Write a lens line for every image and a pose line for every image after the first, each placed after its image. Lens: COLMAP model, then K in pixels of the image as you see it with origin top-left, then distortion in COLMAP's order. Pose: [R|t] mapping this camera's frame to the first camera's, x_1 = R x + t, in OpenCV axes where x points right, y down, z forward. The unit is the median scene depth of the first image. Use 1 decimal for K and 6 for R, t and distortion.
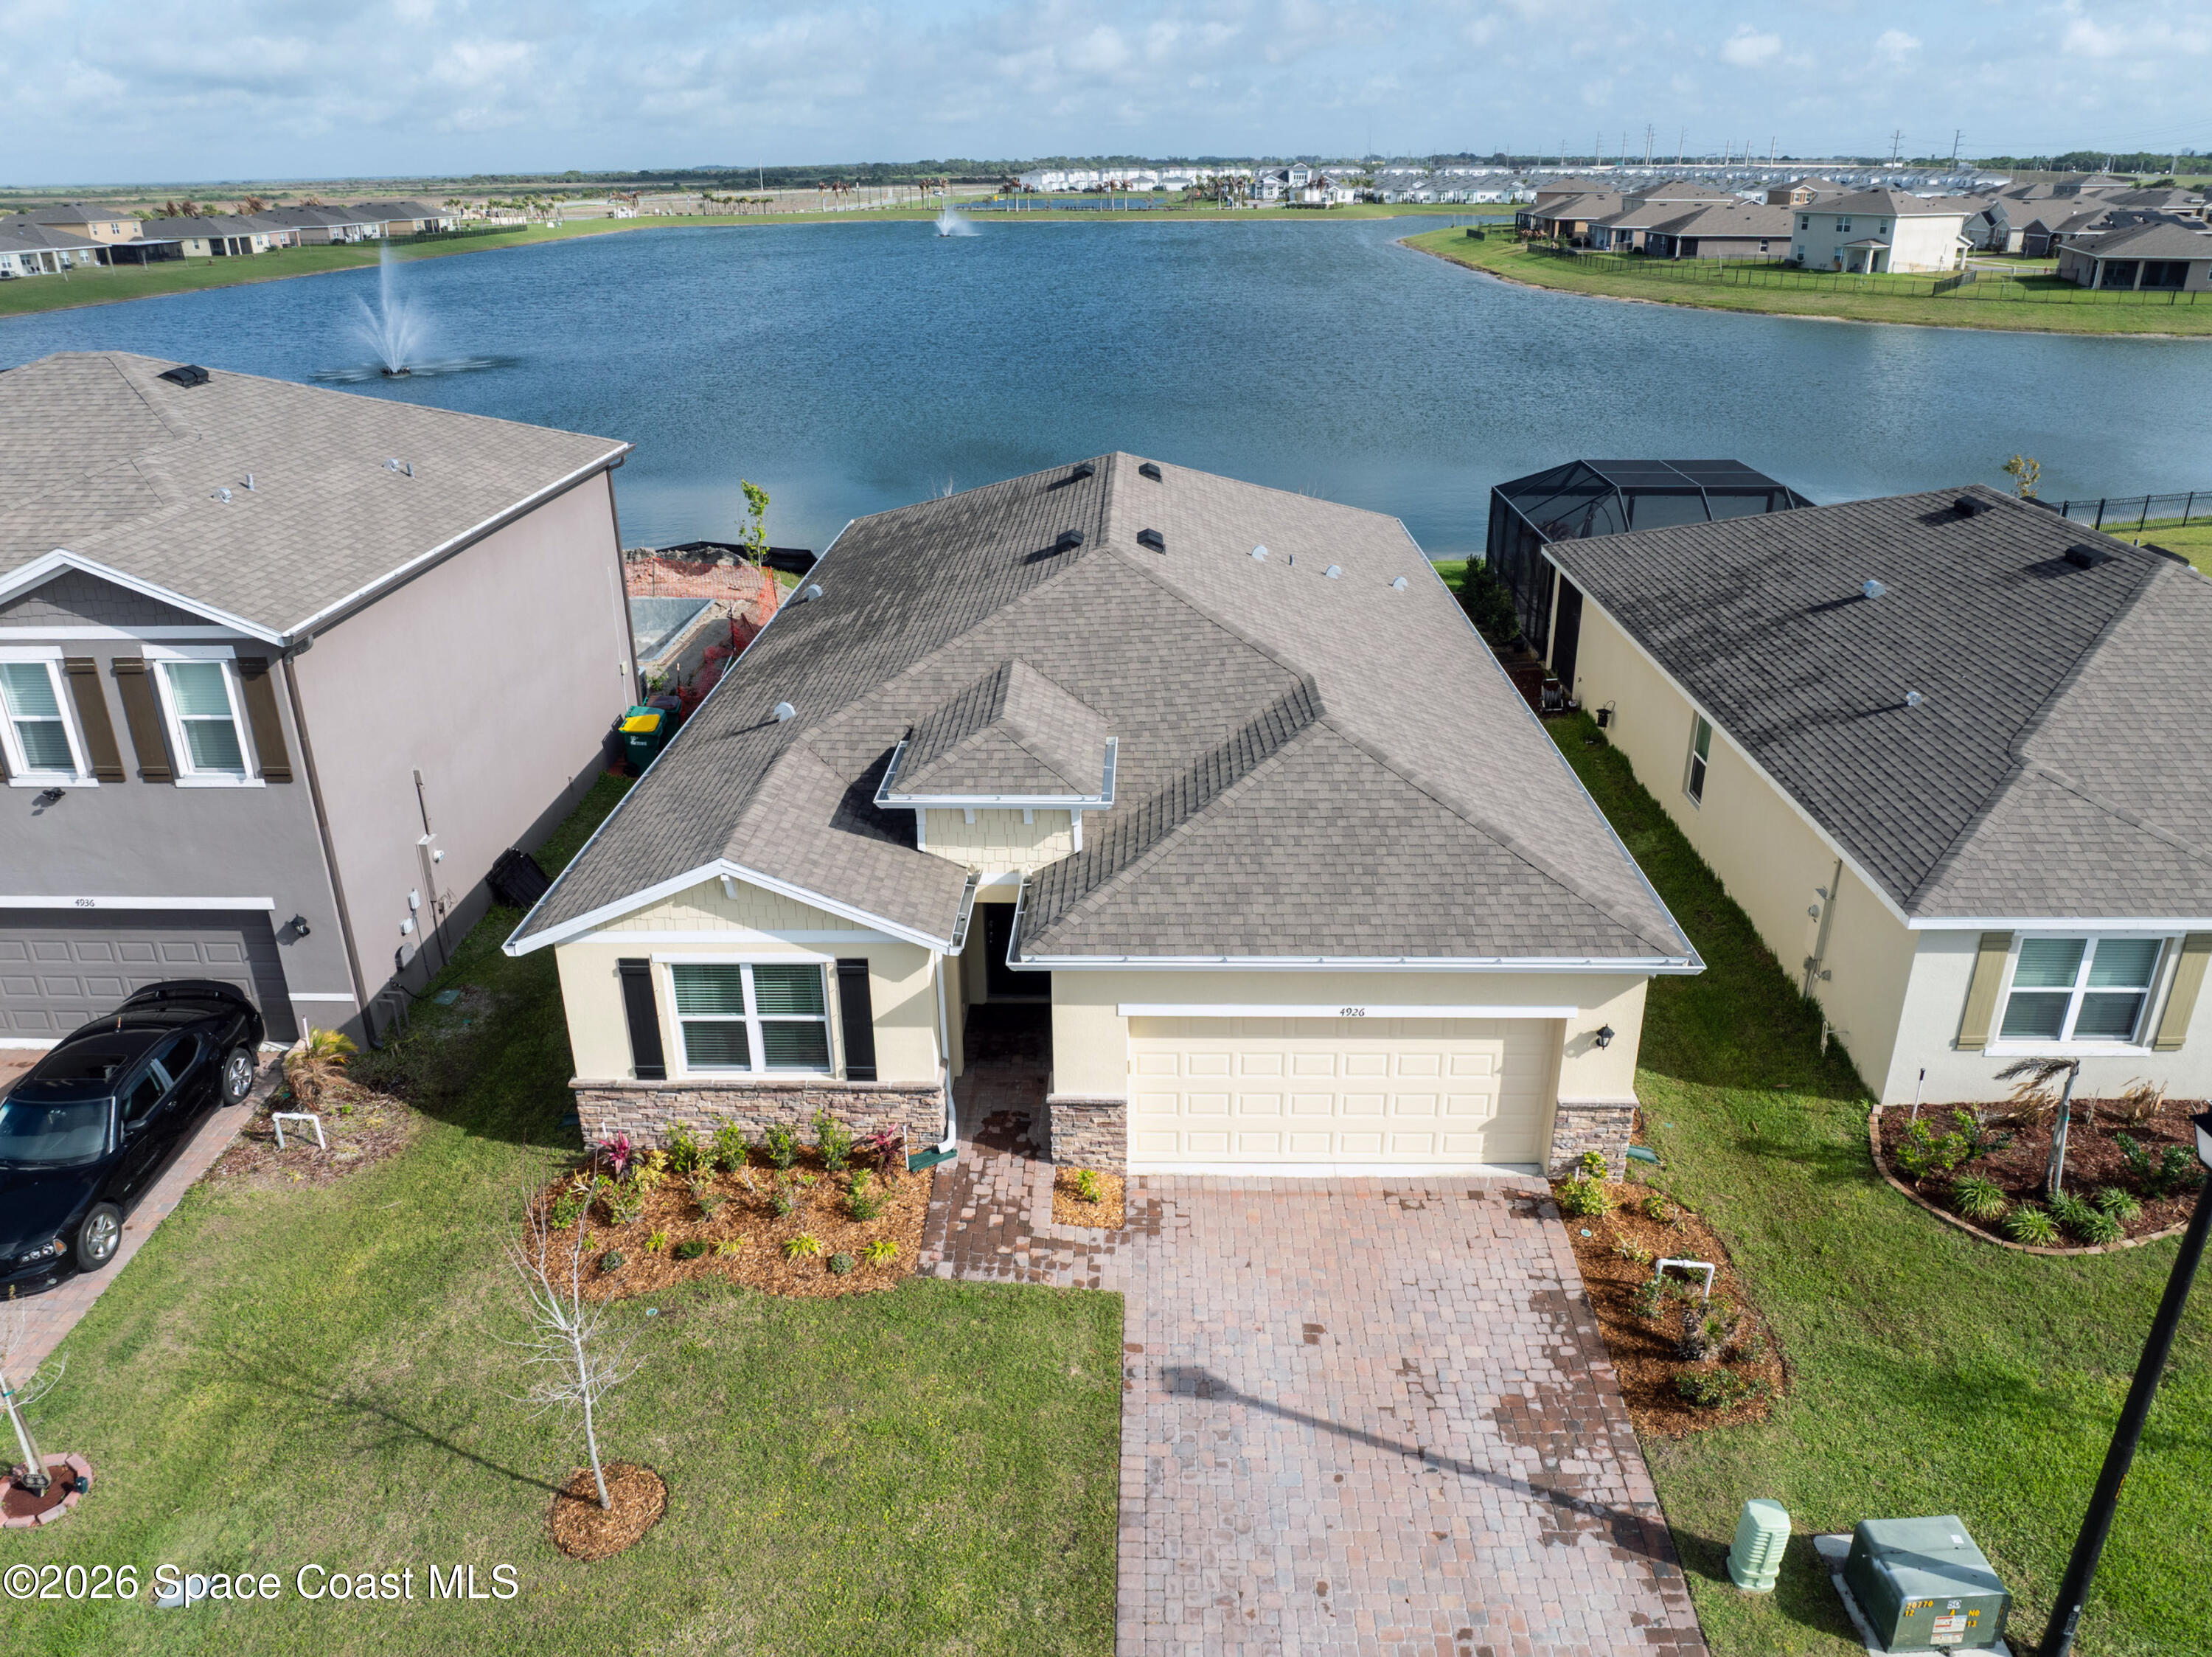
lens RADIAL K [[1555.6, 0, 1106.0], [0, 1555.6, 828.5], [0, 0, 1]] dist [-0.018263, -0.035804]
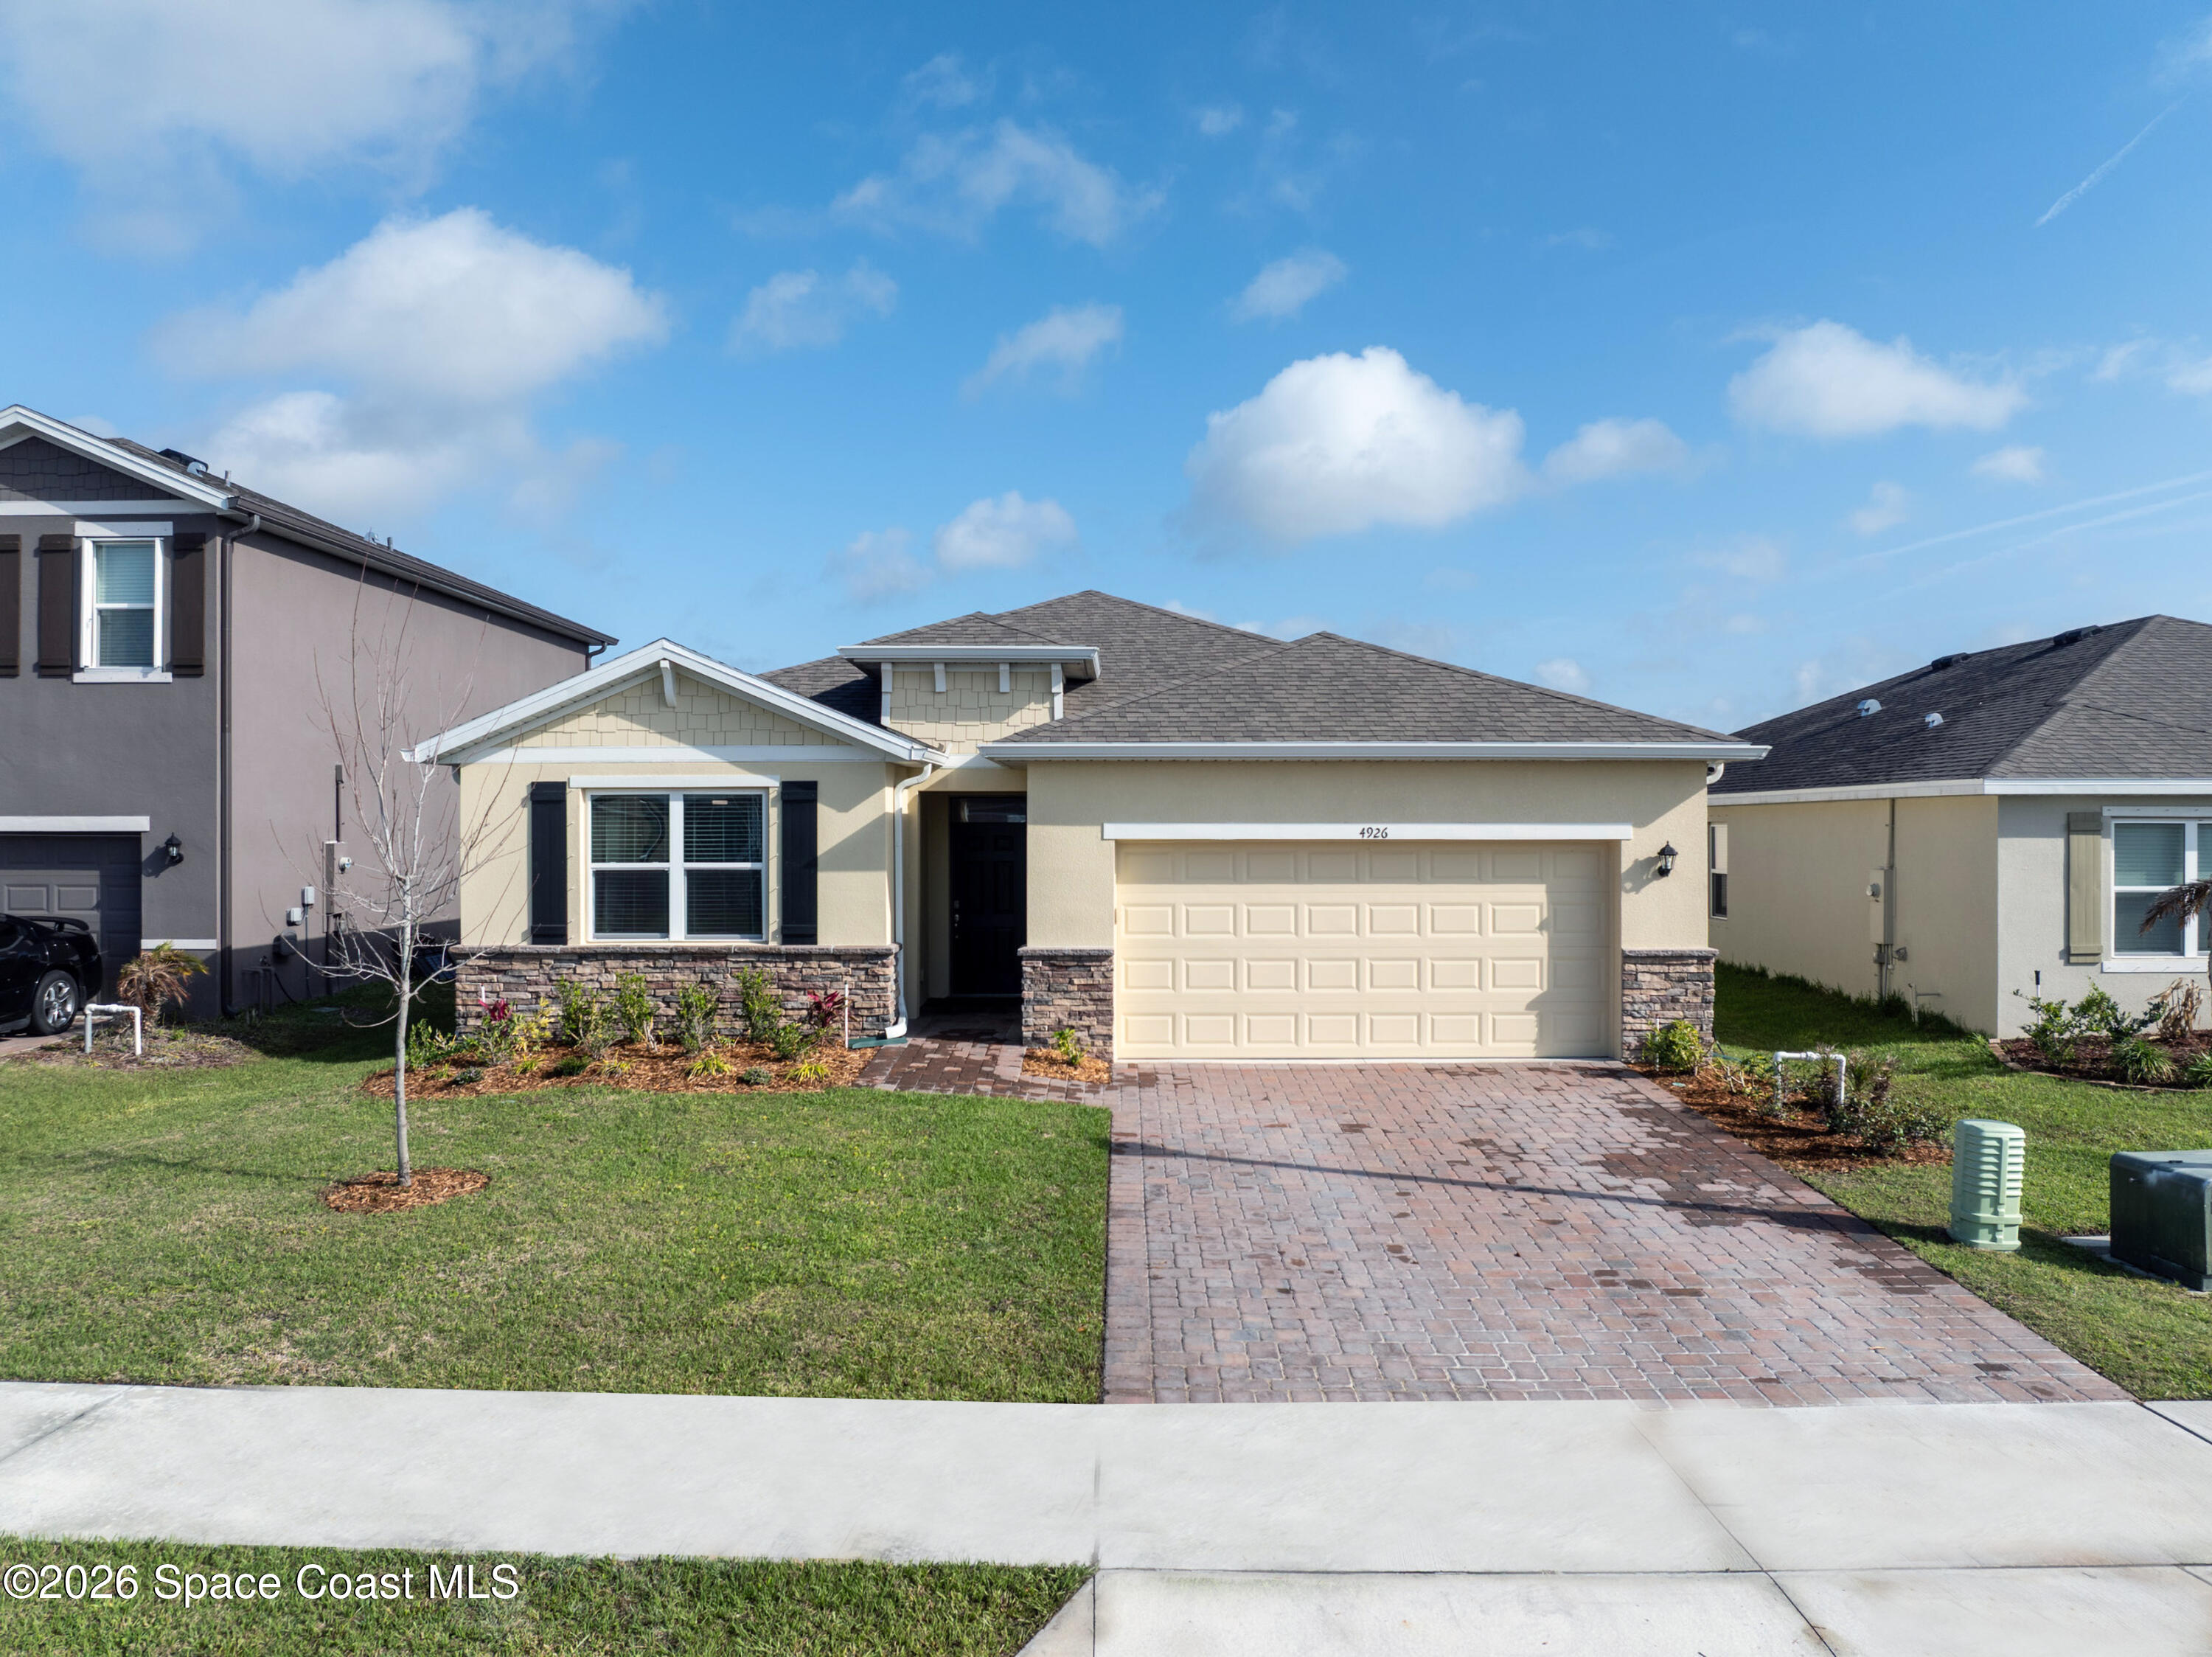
lens RADIAL K [[1556.9, 0, 1106.0], [0, 1556.9, 828.5], [0, 0, 1]] dist [-0.031812, -0.003411]
pose [[0.999831, 0.007328, 0.016873, -0.005131], [-0.000057, 0.918466, -0.395500, 0.443024], [-0.018395, 0.395432, 0.918311, 0.198880]]
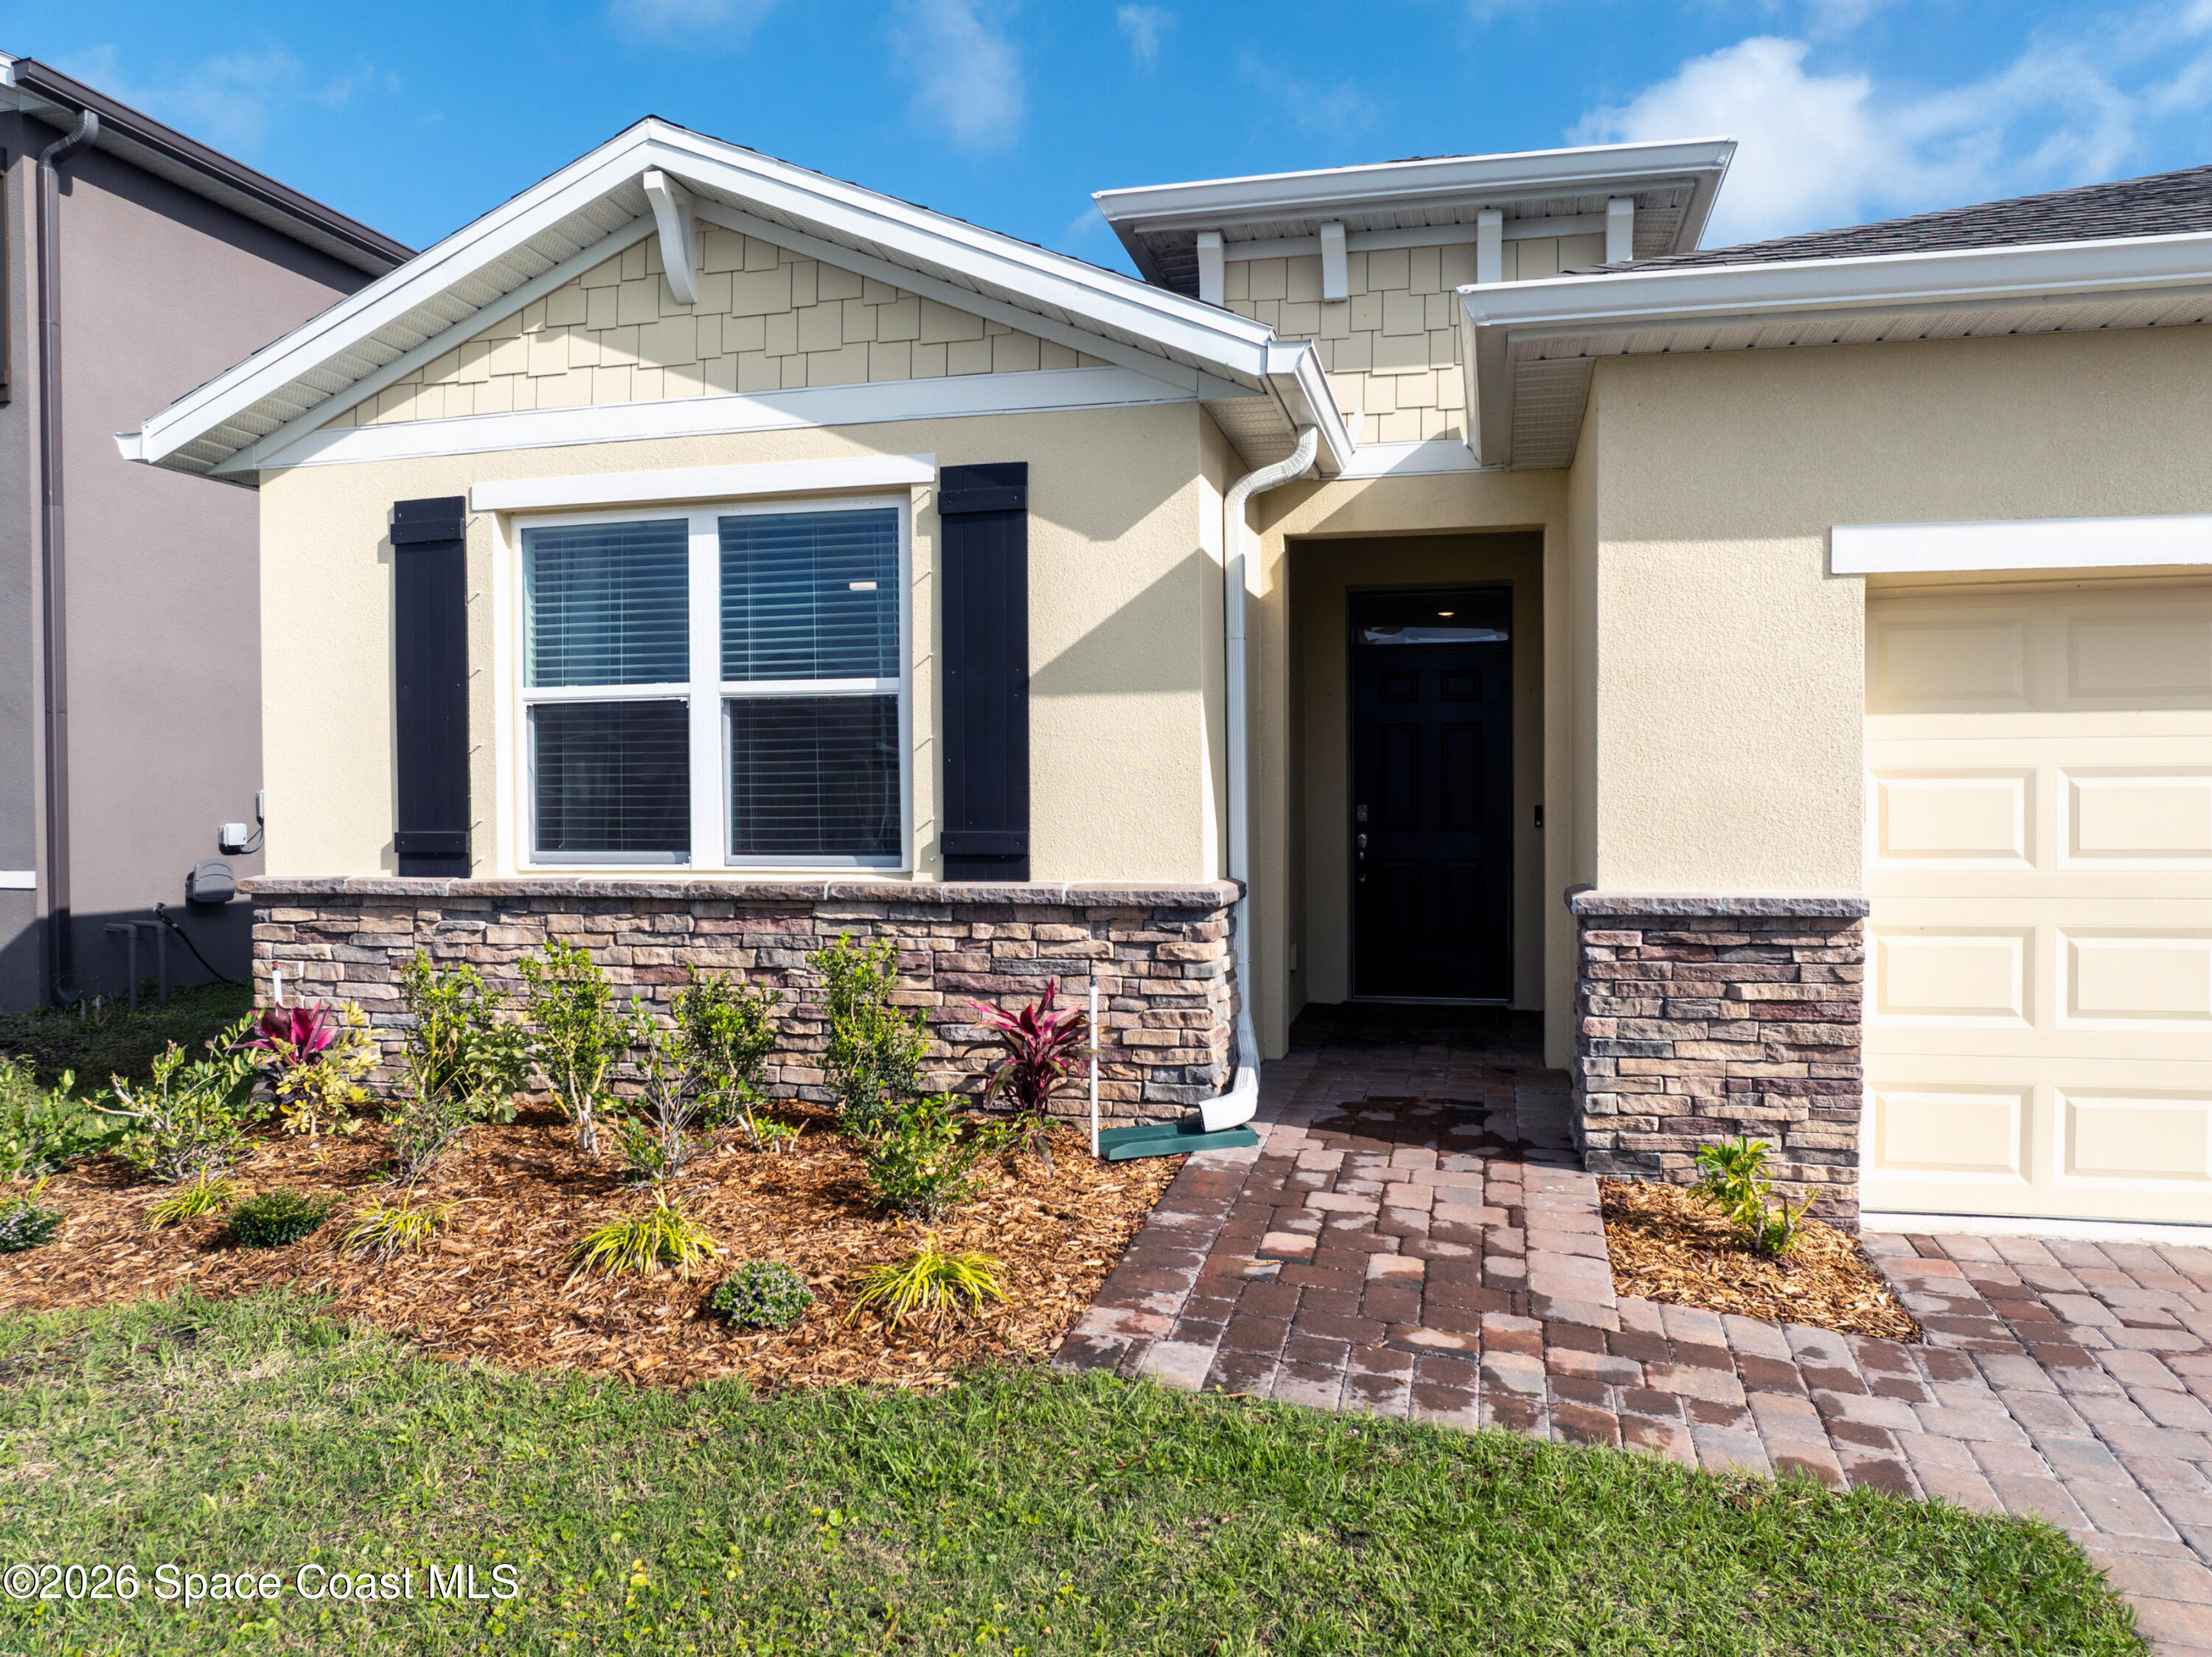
lens RADIAL K [[1555.6, 0, 1106.0], [0, 1555.6, 828.5], [0, 0, 1]] dist [-0.018263, -0.035804]
pose [[0.976962, 0.007751, -0.213274, -0.061331], [-0.087343, 0.926335, -0.366436, 0.274883], [0.194723, 0.376622, 0.905670, 0.706371]]
